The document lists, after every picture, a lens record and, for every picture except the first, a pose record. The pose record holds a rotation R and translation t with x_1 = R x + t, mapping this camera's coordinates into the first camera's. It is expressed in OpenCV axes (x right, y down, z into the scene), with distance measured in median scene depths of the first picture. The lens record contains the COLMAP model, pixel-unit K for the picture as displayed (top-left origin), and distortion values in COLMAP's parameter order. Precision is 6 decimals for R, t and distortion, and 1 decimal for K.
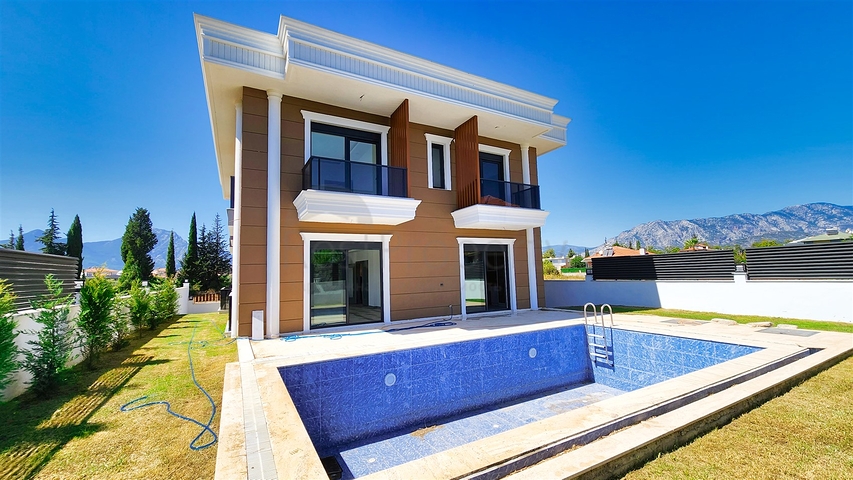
lens RADIAL K [[350.4, 0, 411.8], [0, 350.4, 245.3], [0, 0, 1]] dist [0.006016, -0.001701]
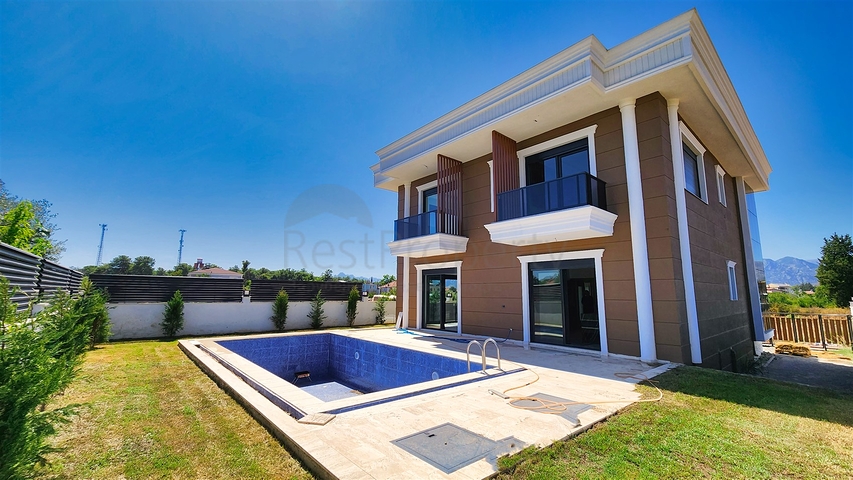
lens RADIAL K [[350.4, 0, 426.8], [0, 350.4, 242.7], [0, 0, 1]] dist [0.006016, -0.001701]
pose [[0.214254, -0.114088, -0.970092, 0.904558], [0.062919, 0.992705, -0.102852, 0.020074], [0.974749, -0.039001, 0.219869, 0.516878]]
